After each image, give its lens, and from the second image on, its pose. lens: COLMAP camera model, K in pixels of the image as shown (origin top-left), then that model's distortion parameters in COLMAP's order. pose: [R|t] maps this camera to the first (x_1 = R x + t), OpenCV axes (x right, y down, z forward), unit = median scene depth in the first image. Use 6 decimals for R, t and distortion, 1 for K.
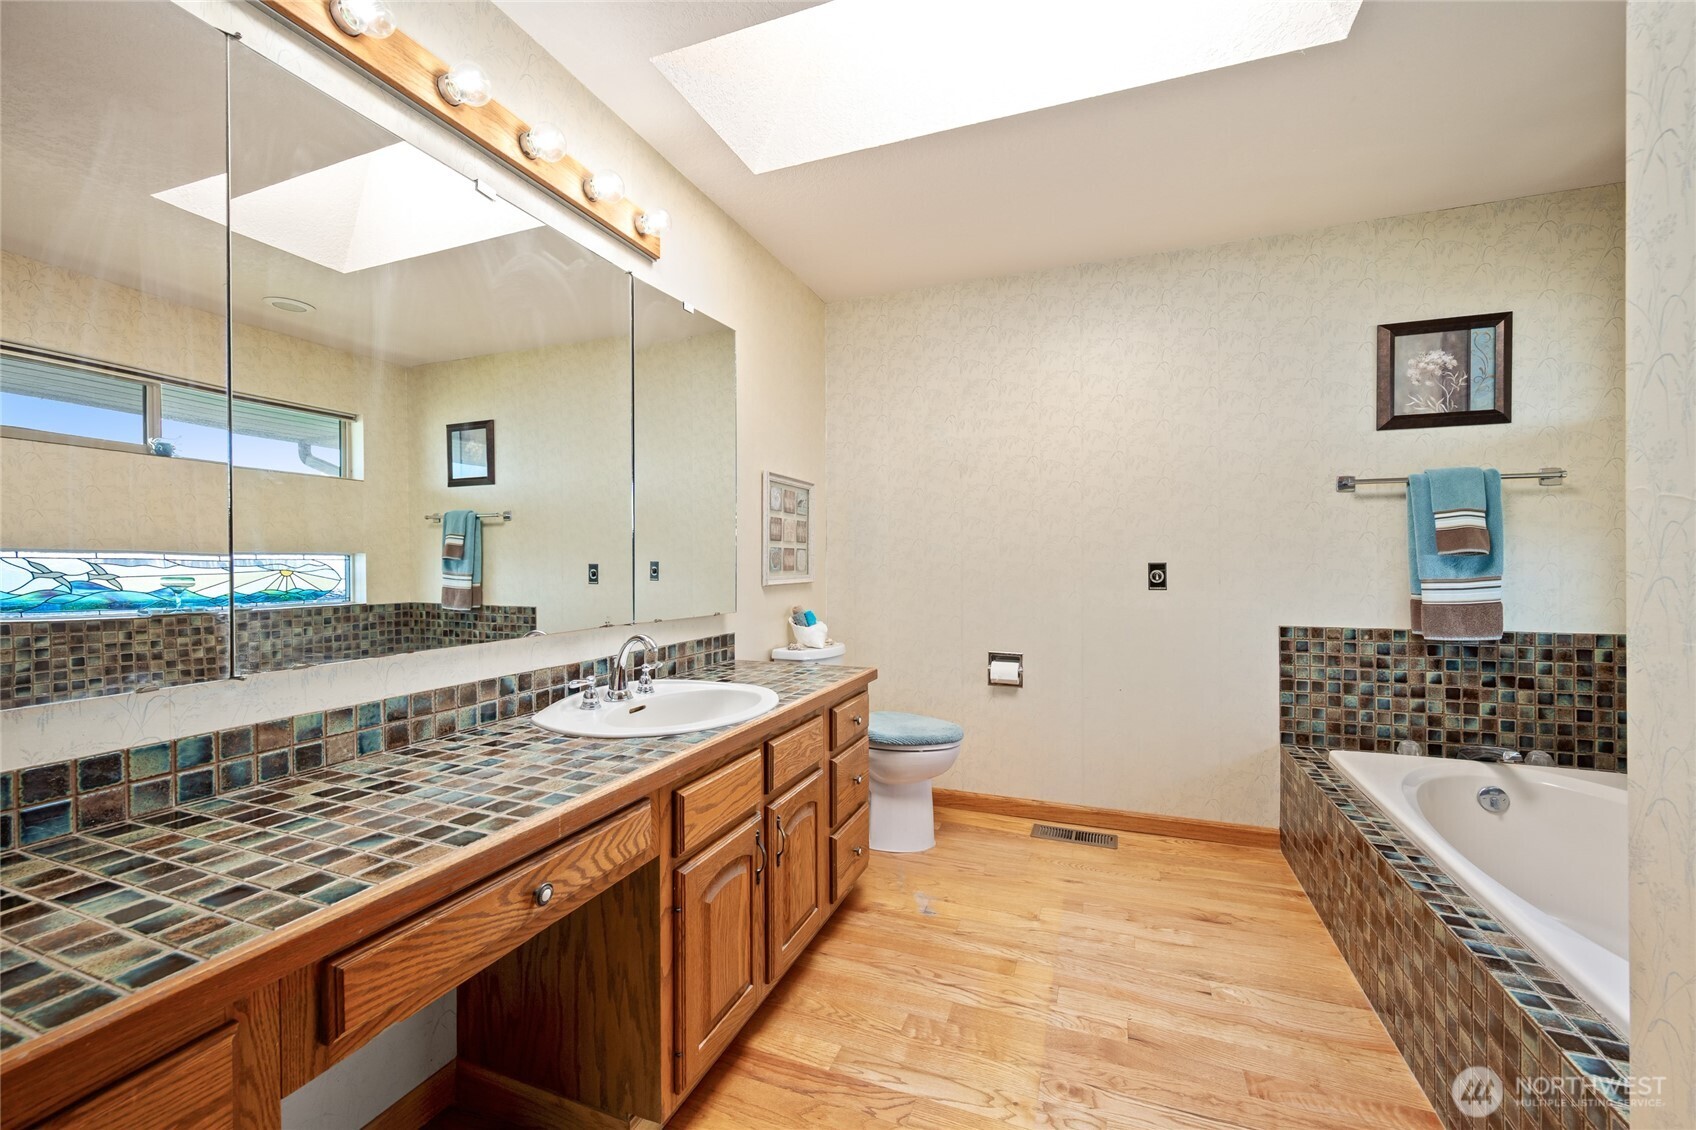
lens RADIAL K [[660.1, 0, 848.0], [0, 660.1, 565.0], [0, 0, 1]] dist [0.000134, 0.000094]
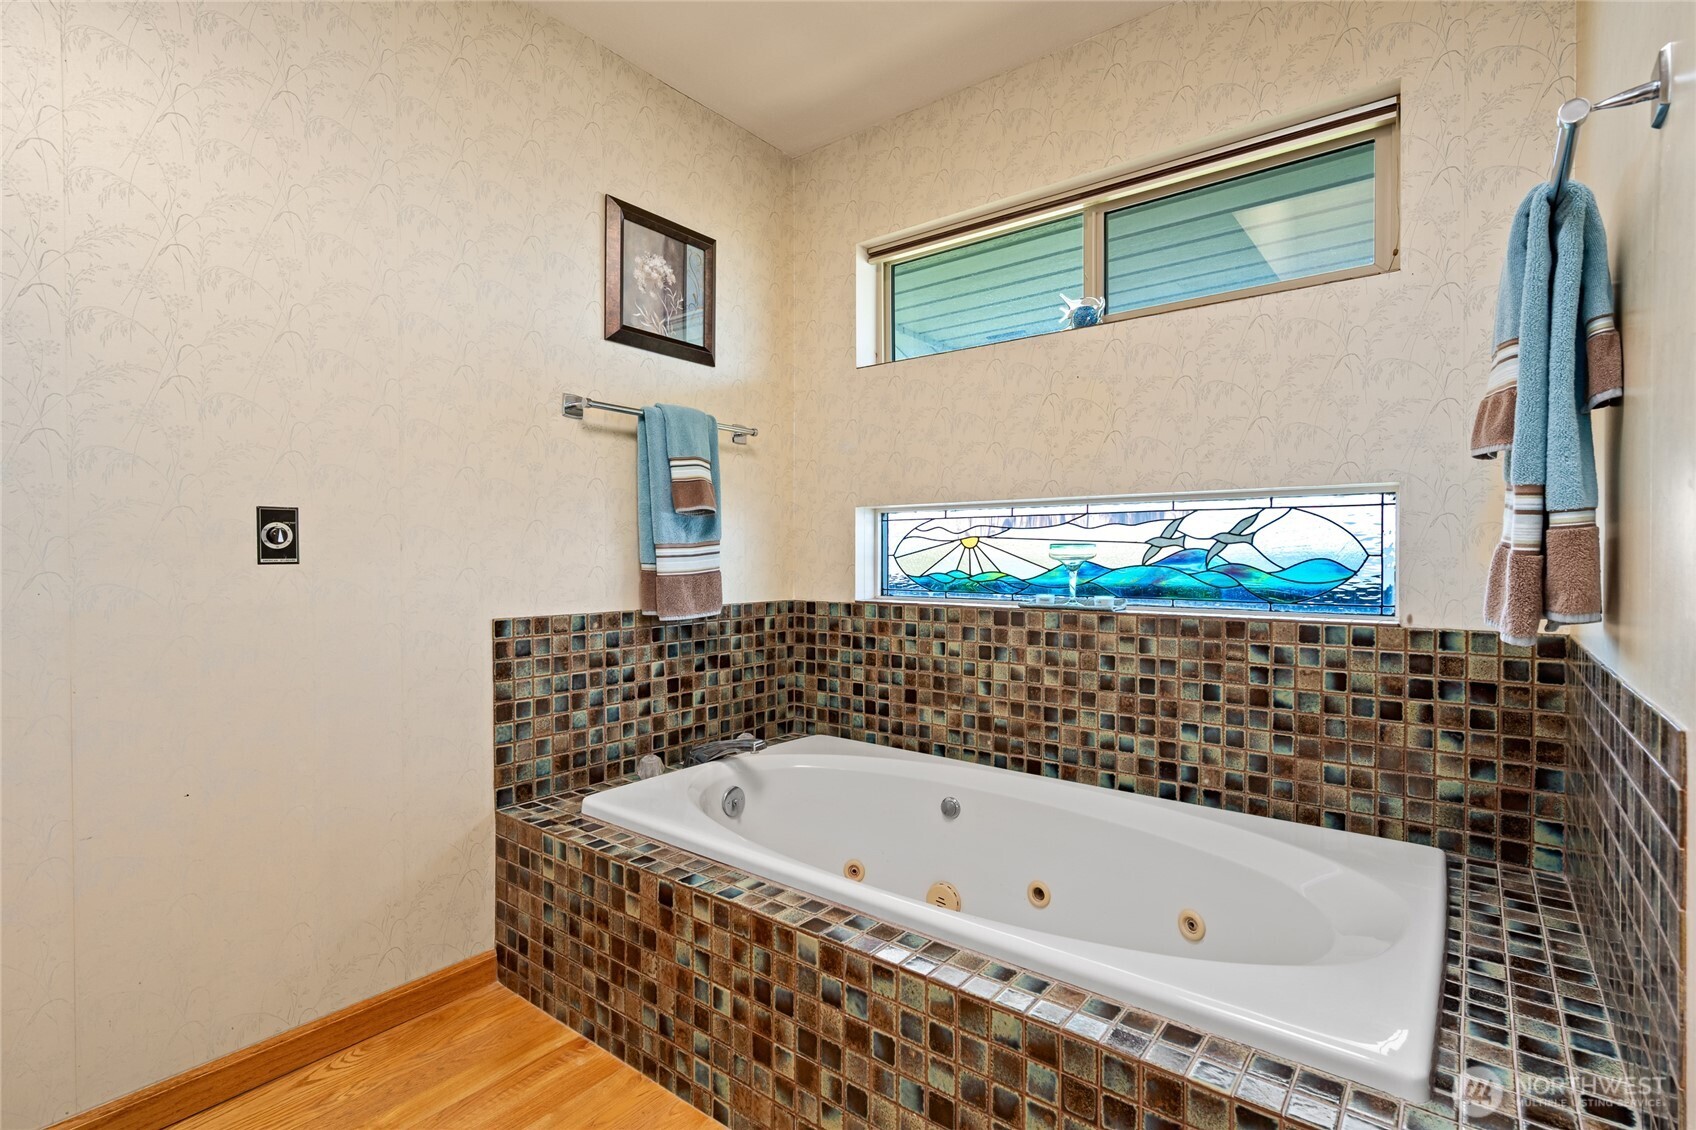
lens RADIAL K [[792.8, 0, 853.4], [0, 792.8, 566.8], [0, 0, 1]] dist [0.001688, 0.000286]
pose [[0.284630, -0.005863, 0.958619, 0.042325], [0.004172, 0.999979, 0.004877, 0.044082], [-0.958628, 0.002611, 0.284649, 0.499744]]
